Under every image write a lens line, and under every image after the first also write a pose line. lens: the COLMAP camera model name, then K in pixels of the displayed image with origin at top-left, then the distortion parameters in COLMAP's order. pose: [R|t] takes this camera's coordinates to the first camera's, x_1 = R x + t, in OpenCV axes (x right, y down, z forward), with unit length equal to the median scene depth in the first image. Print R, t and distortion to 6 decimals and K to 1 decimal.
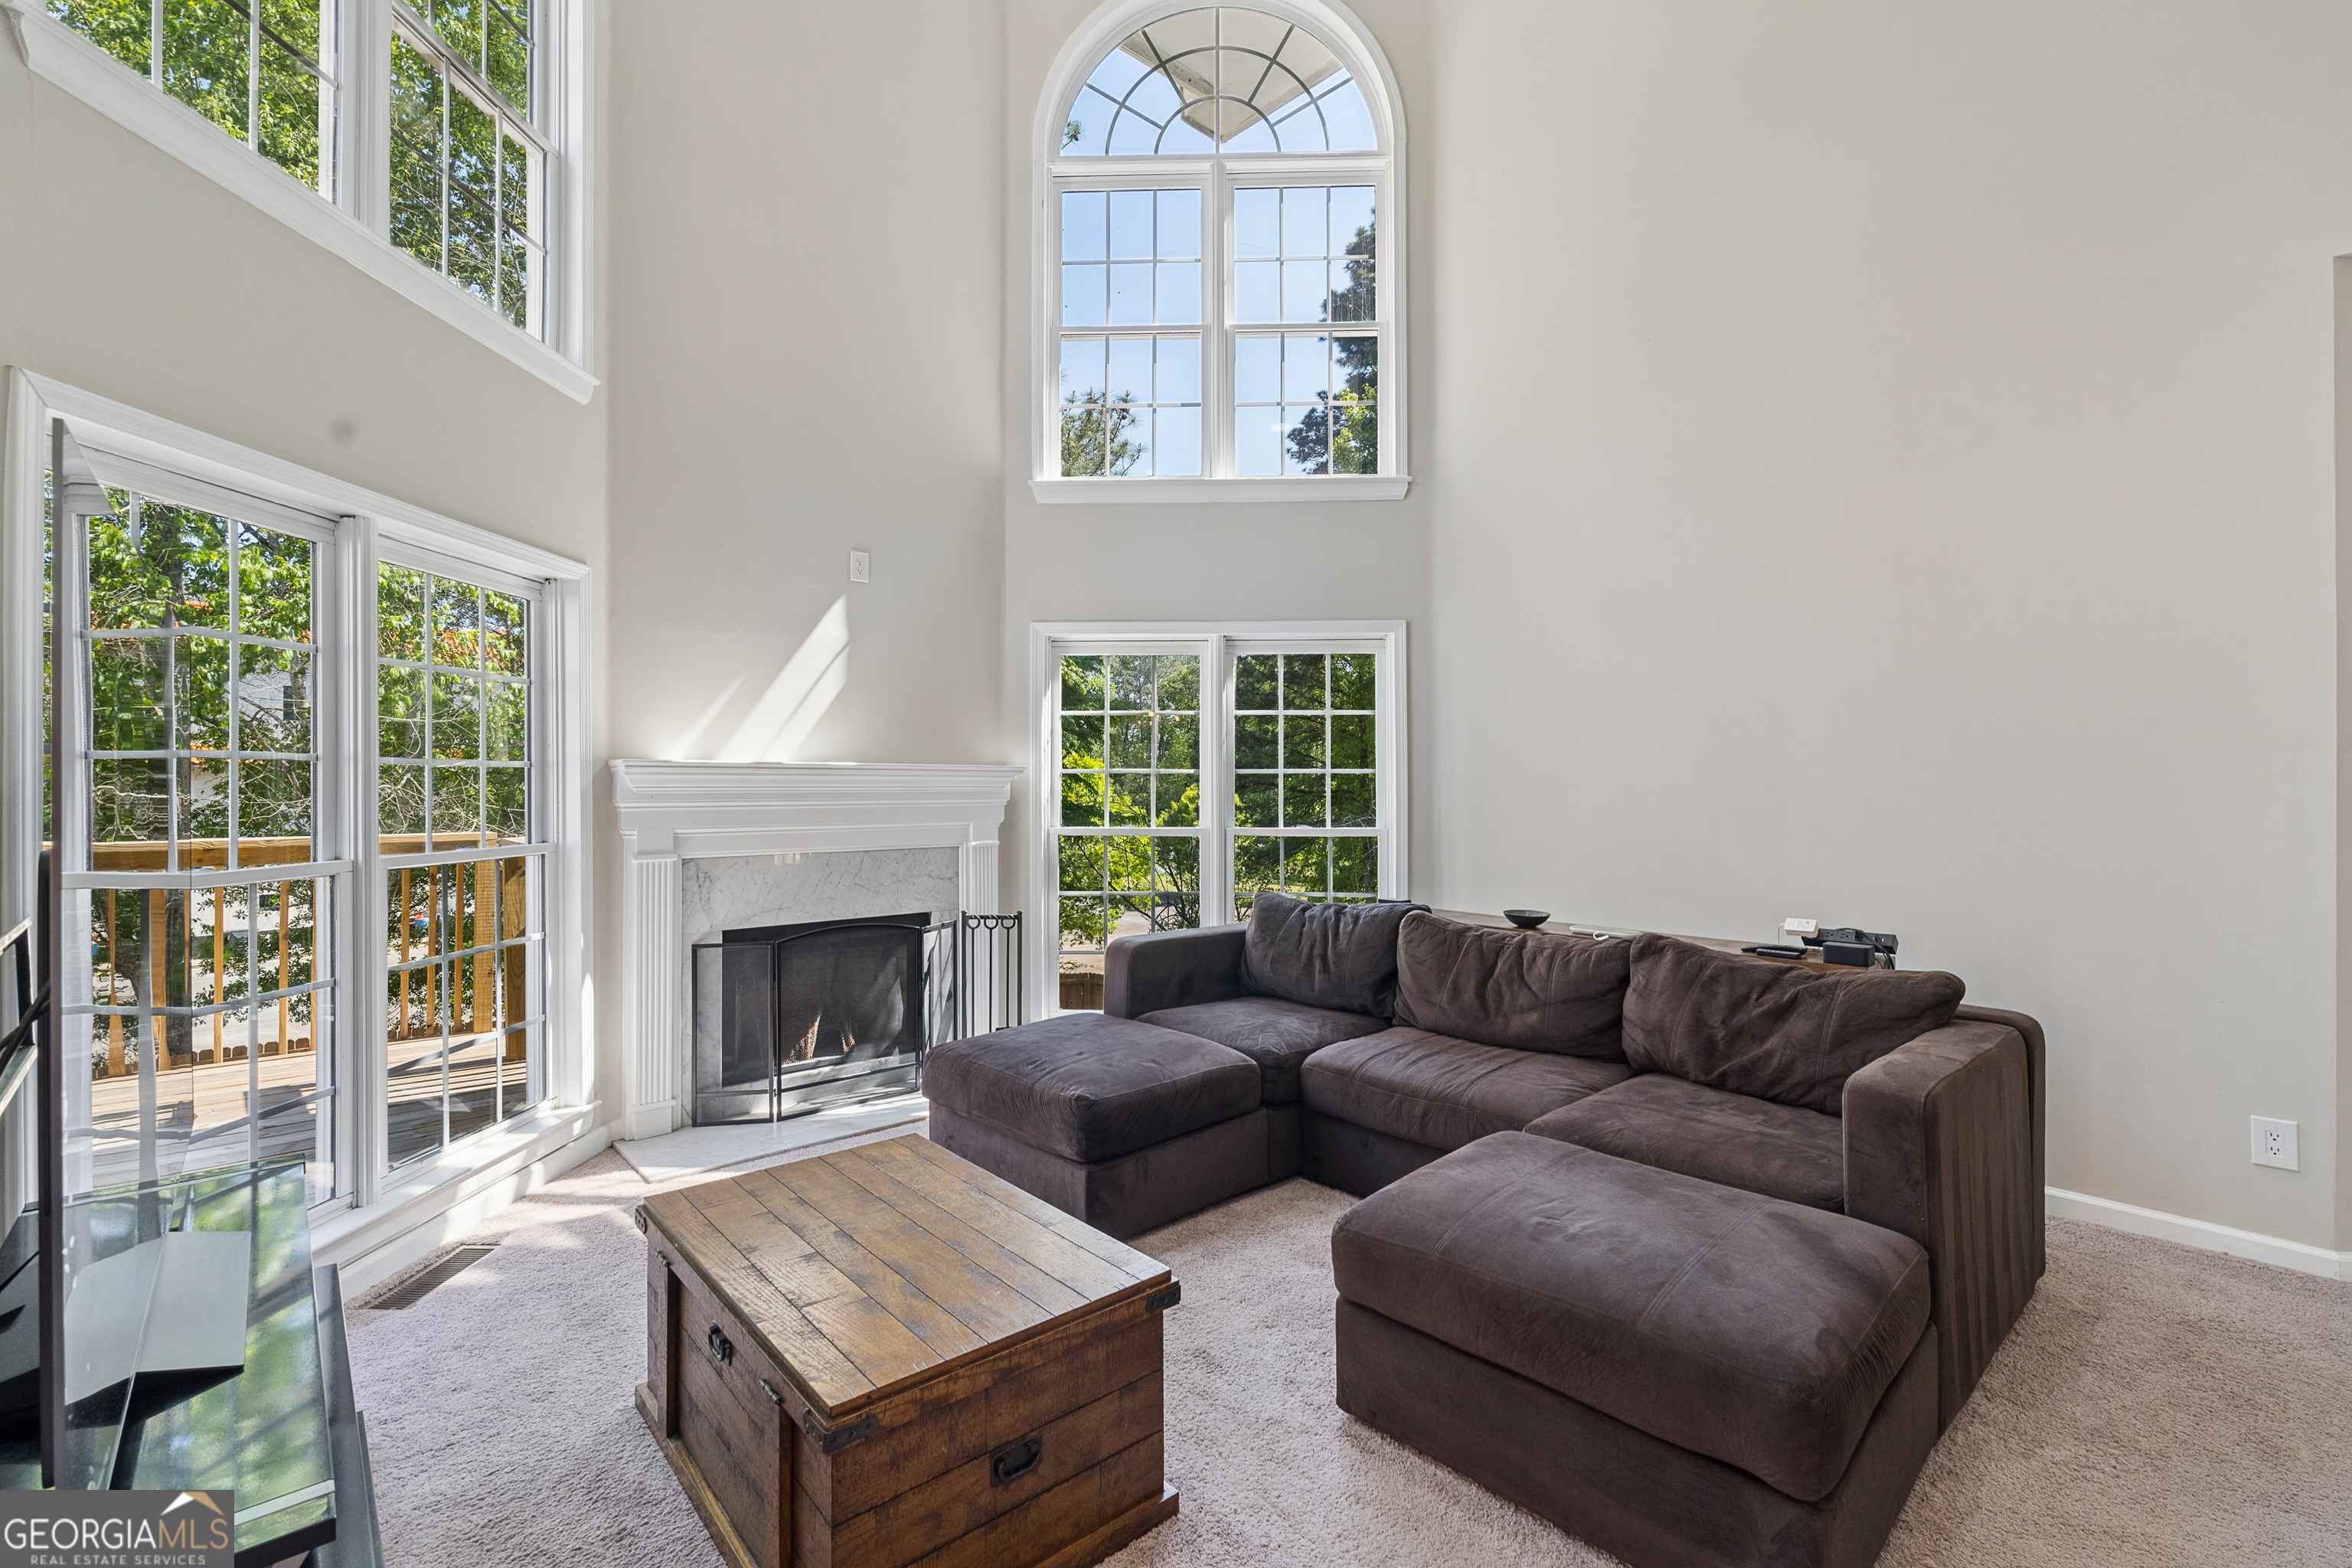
lens RADIAL K [[1021.9, 0, 1166.8], [0, 1021.9, 781.4], [0, 0, 1]] dist [-0.007772, 0.000909]
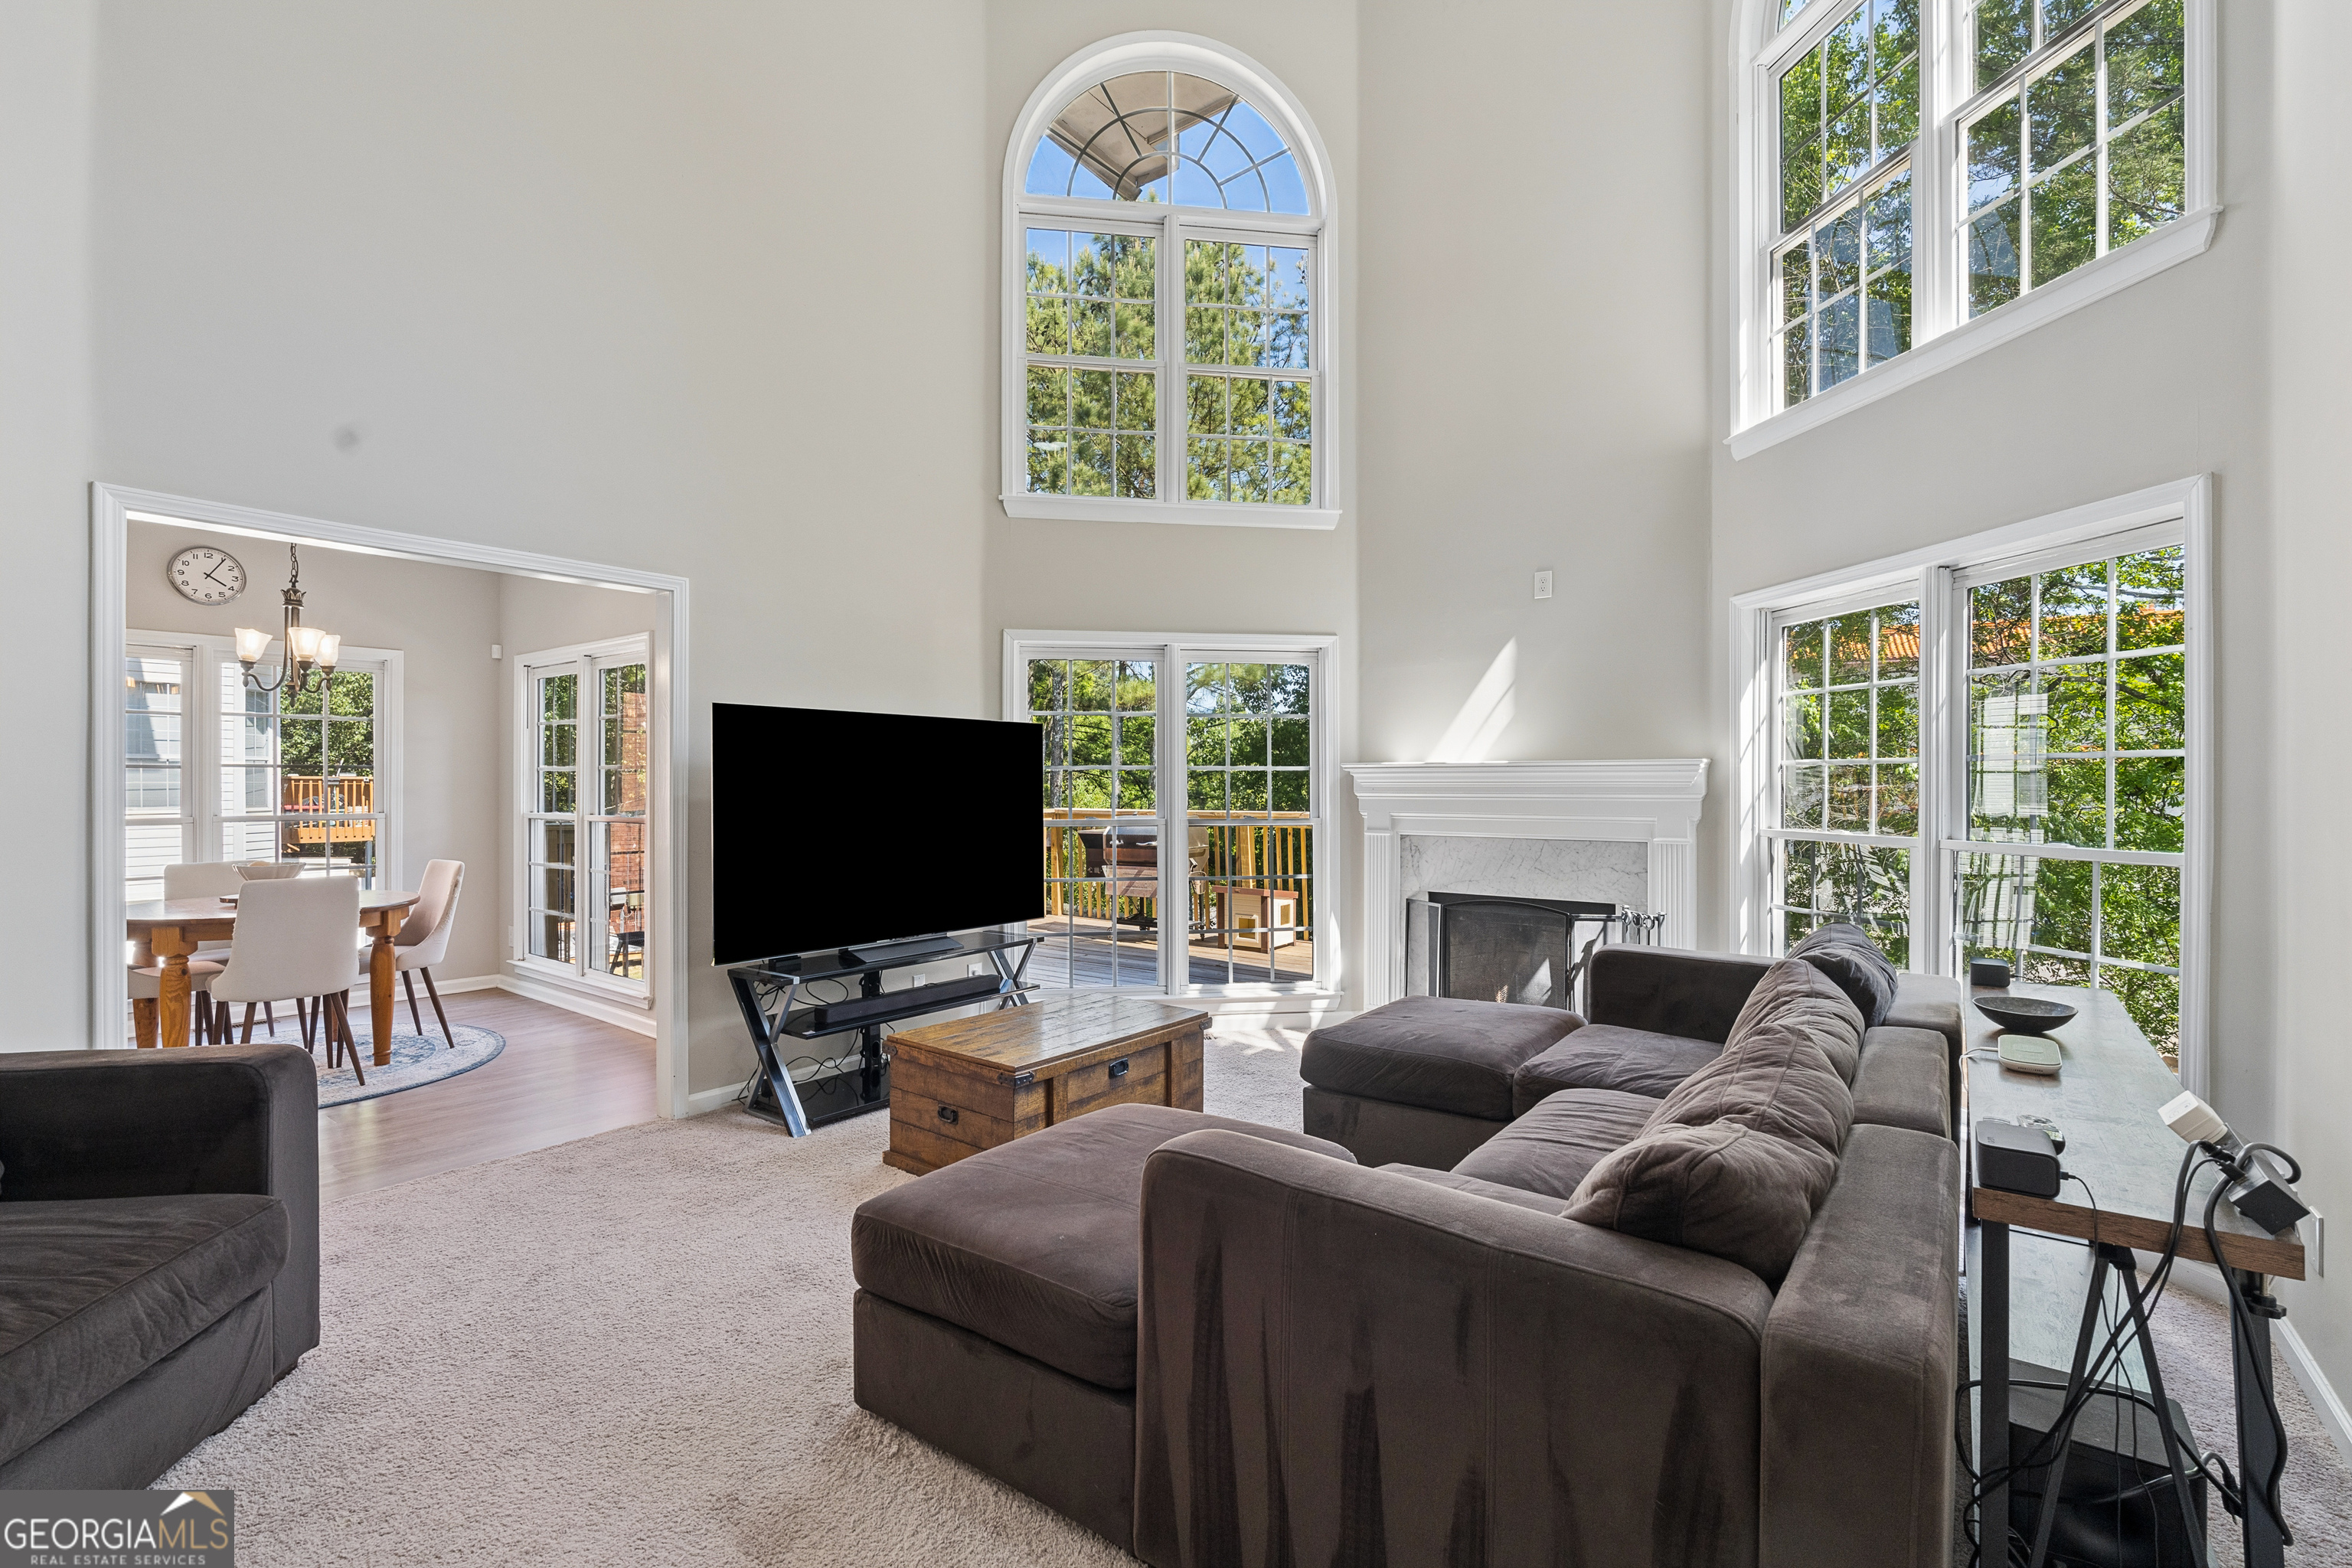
lens RADIAL K [[1021.9, 0, 1181.7], [0, 1021.9, 792.4], [0, 0, 1]] dist [-0.007772, 0.000909]
pose [[0.197479, 0.007564, -0.980278, 0.792633], [0.009298, 0.999911, 0.009588, 0.002766], [0.980263, -0.011008, 0.197391, 0.431946]]
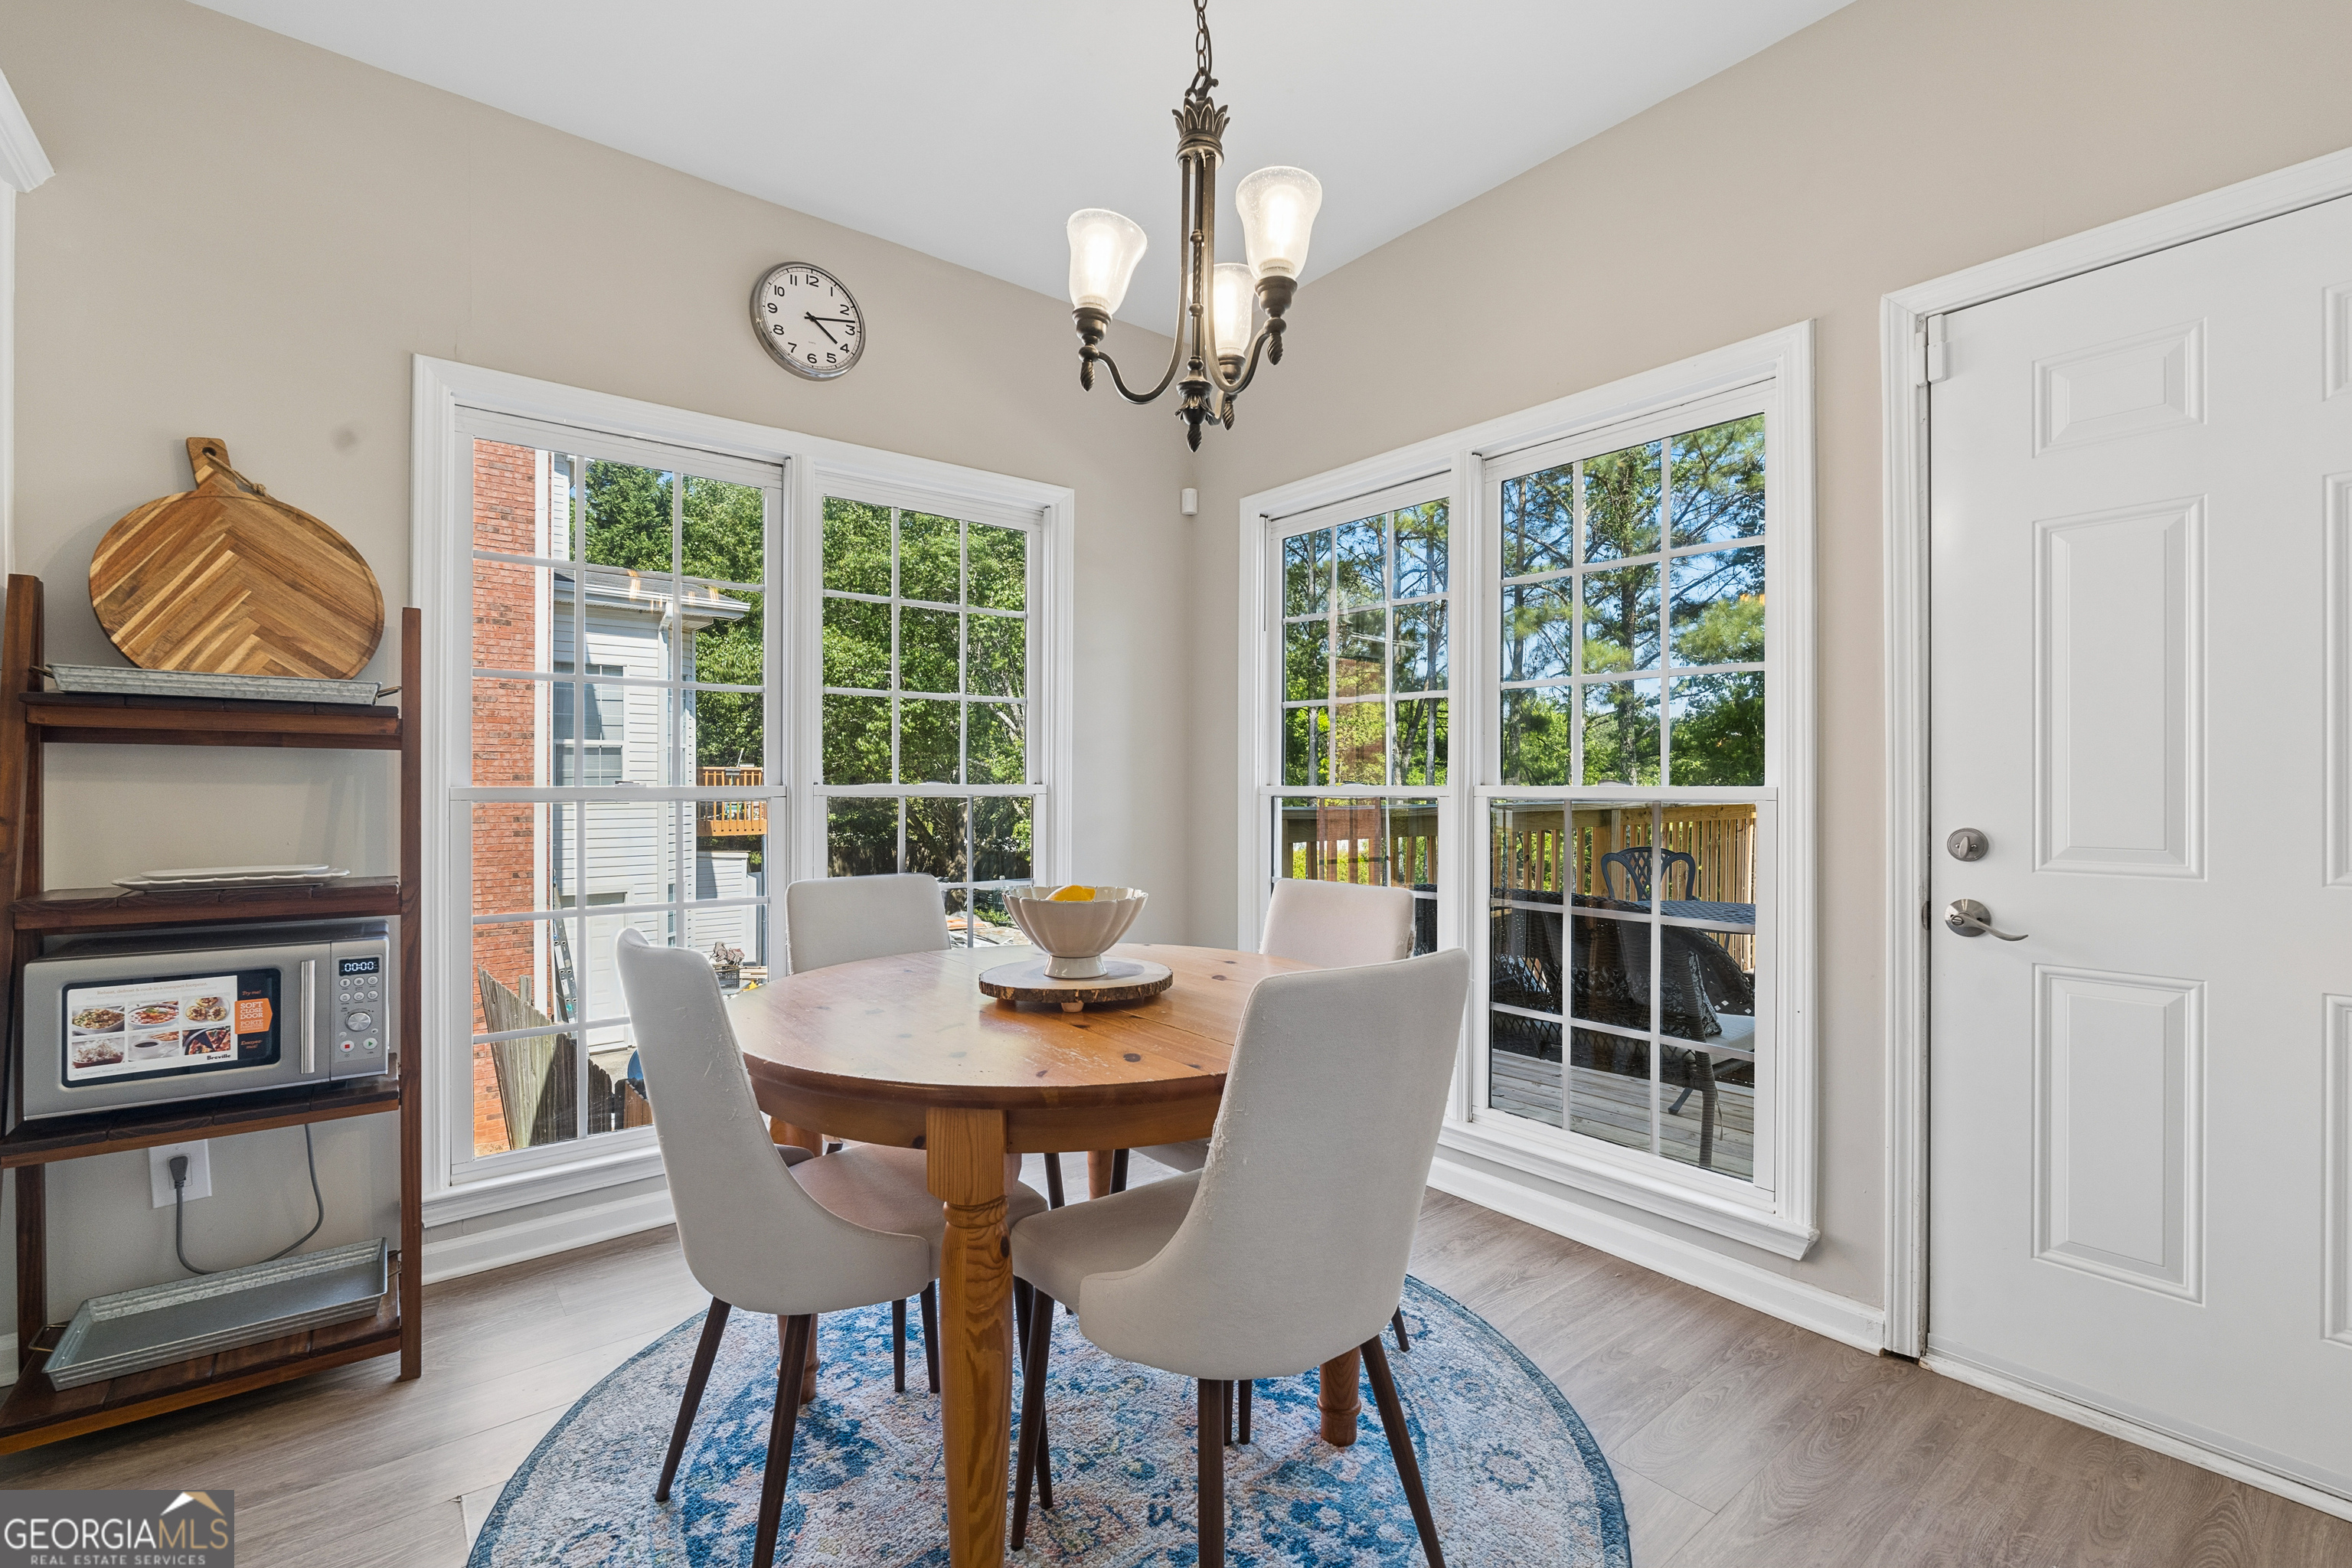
lens RADIAL K [[1021.9, 0, 1183.3], [0, 1021.9, 792.0], [0, 0, 1]] dist [-0.007772, 0.000909]
pose [[-0.046266, 0.005951, -0.998911, -0.109021], [0.009554, 0.999939, 0.005514, 0.041285], [0.998883, -0.009289, -0.046320, -0.293366]]
